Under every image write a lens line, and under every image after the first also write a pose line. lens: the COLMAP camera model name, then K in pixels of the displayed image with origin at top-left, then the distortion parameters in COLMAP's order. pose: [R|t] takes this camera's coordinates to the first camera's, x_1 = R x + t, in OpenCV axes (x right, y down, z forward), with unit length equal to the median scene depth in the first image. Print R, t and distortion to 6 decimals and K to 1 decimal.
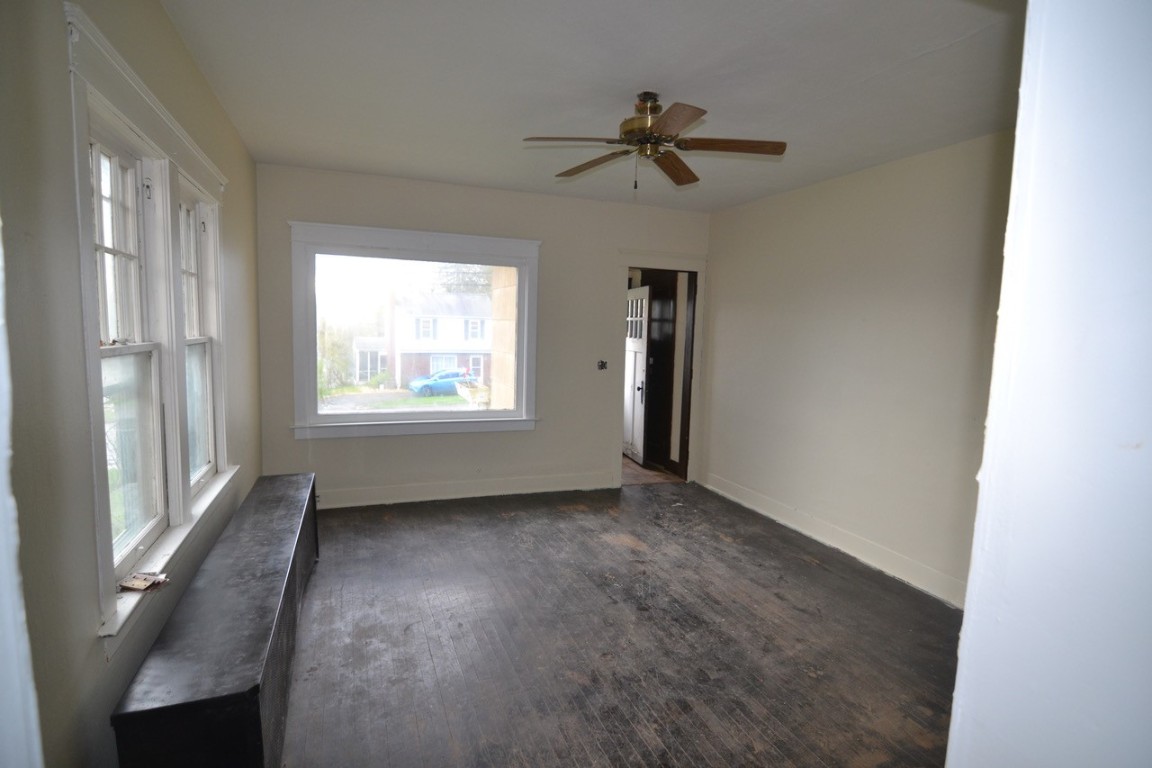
lens RADIAL K [[585.3, 0, 567.5], [0, 585.3, 385.8], [0, 0, 1]] dist [0.002811, -0.013488]
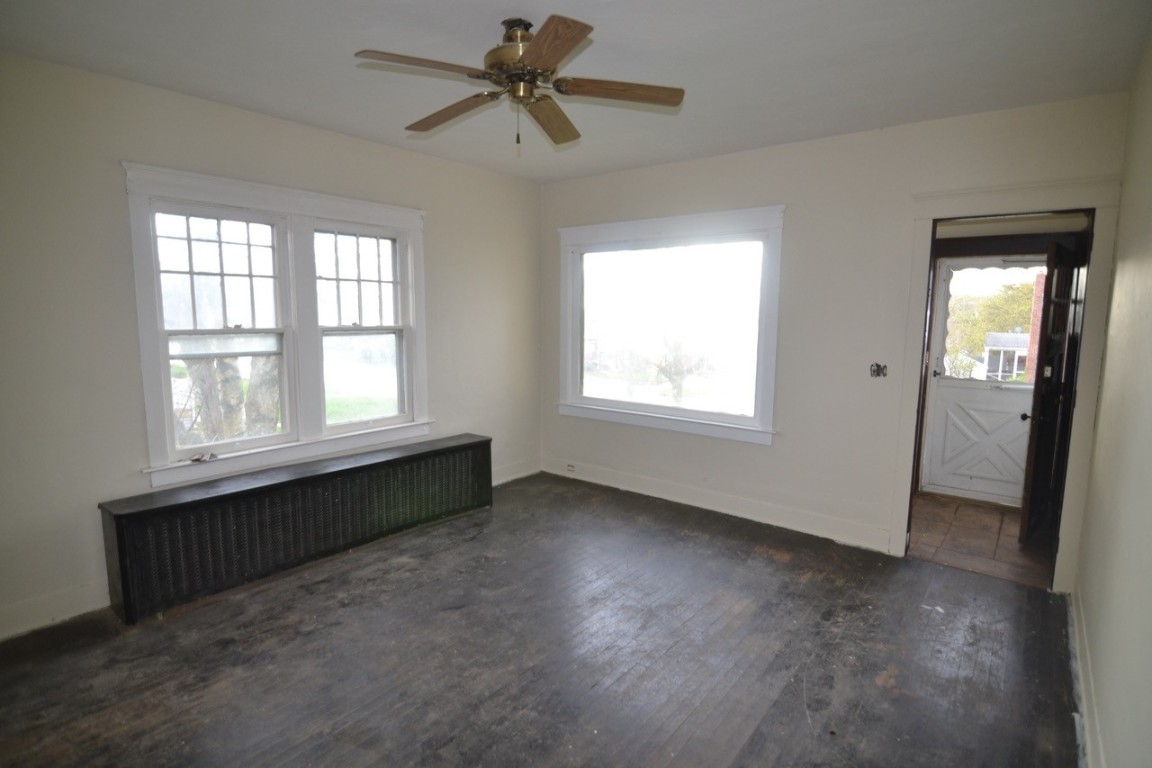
lens RADIAL K [[585.3, 0, 567.5], [0, 585.3, 385.8], [0, 0, 1]] dist [0.002811, -0.013488]
pose [[0.510982, 0.086029, -0.855276, 0.785302], [-0.079887, 0.995426, 0.052398, -0.041203], [0.855871, 0.041551, 0.515517, 0.579825]]
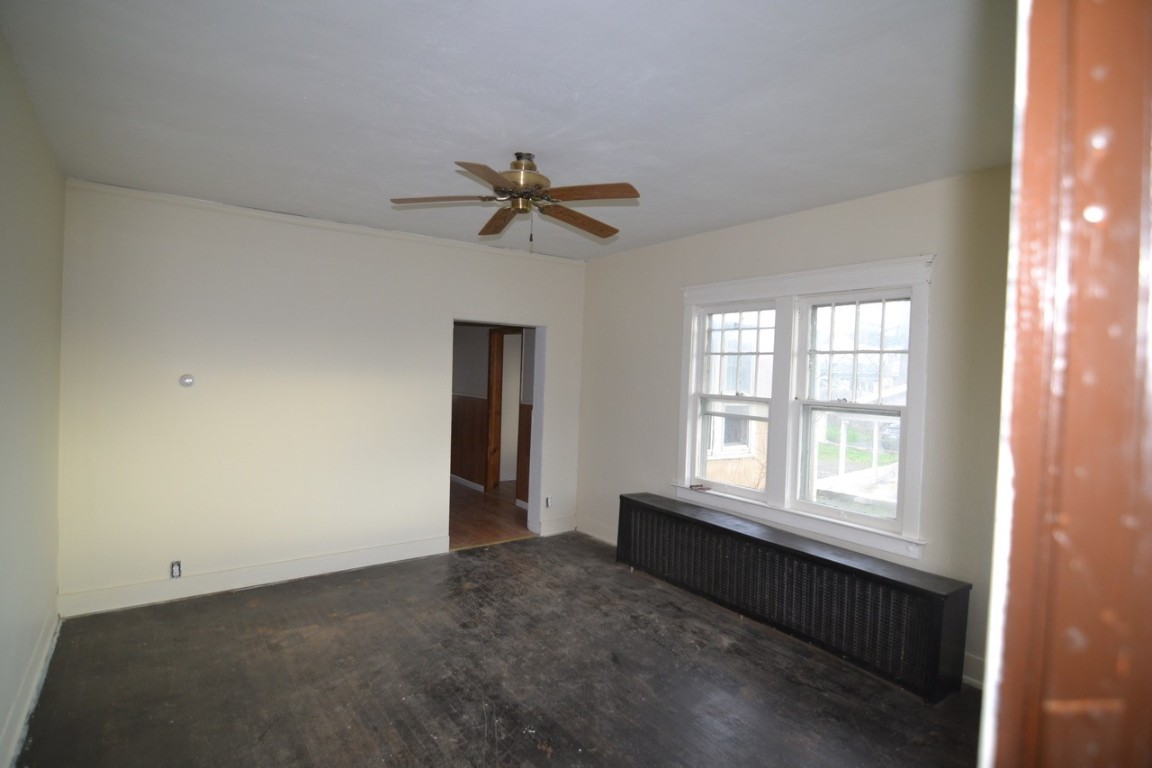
lens RADIAL K [[585.3, 0, 567.5], [0, 585.3, 385.8], [0, 0, 1]] dist [0.002811, -0.013488]
pose [[-0.963378, -0.049746, -0.263492, 0.276307], [-0.081942, 0.990251, 0.112641, -0.184489], [0.255320, 0.130107, -0.958062, 1.799165]]
